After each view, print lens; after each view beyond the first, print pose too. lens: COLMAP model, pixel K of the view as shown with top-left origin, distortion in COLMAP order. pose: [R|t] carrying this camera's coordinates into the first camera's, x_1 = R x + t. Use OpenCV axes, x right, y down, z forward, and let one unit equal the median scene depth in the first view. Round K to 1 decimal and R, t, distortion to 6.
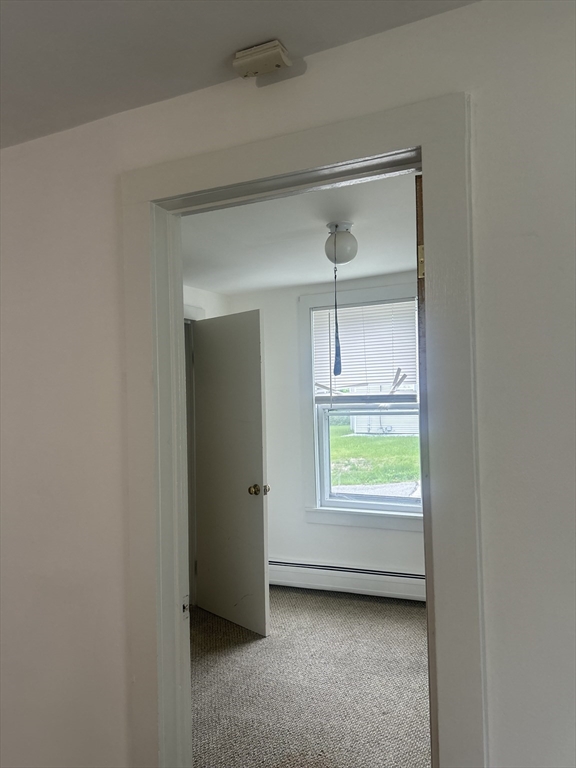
lens RADIAL K [[572.7, 0, 277.8], [0, 572.7, 384.5], [0, 0, 1]] dist [0.071884, -0.073587]
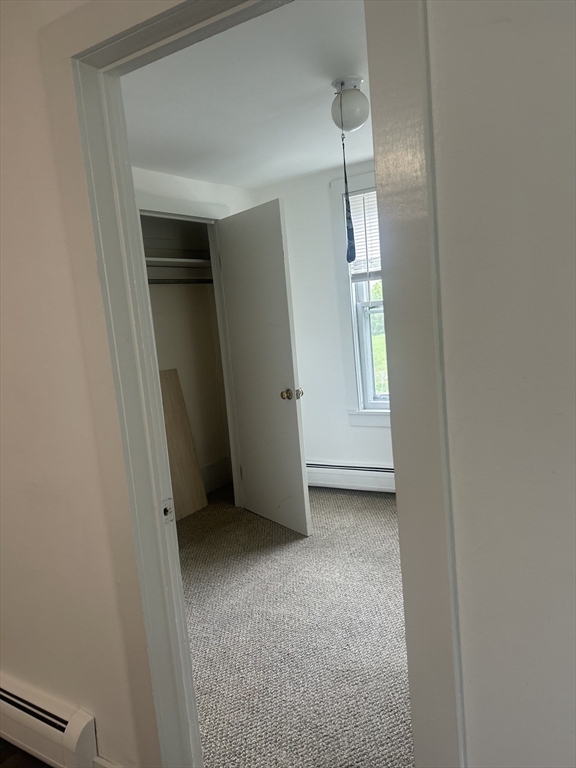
lens RADIAL K [[572.7, 0, 283.7], [0, 572.7, 381.4], [0, 0, 1]] dist [0.071884, -0.073587]
pose [[0.991097, -0.049242, -0.123700, 0.077043], [0.066970, 0.987378, 0.143525, 0.024847], [0.115071, -0.150531, 0.981885, 0.057951]]
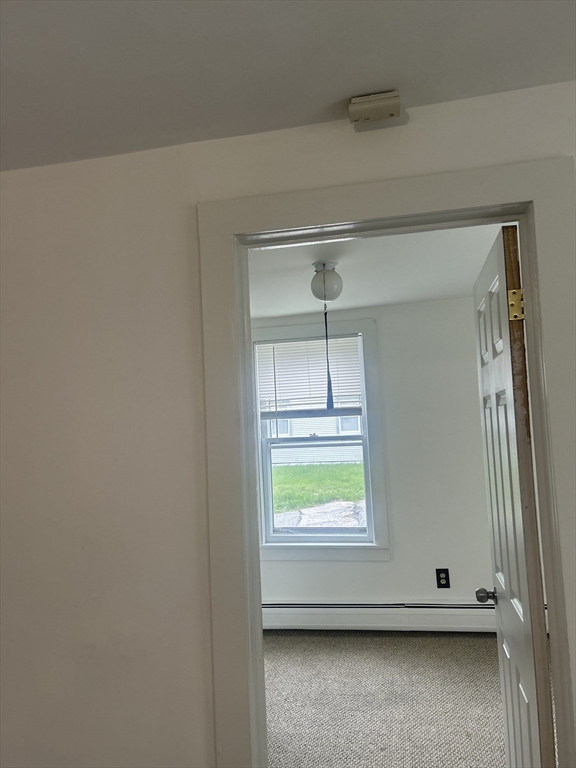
lens RADIAL K [[572.7, 0, 283.0], [0, 572.7, 383.9], [0, 0, 1]] dist [0.071884, -0.073587]
pose [[0.972774, -0.002441, 0.231744, -0.158533], [0.015323, 0.998434, -0.053802, -0.006955], [-0.231250, 0.055888, 0.971288, 0.025850]]
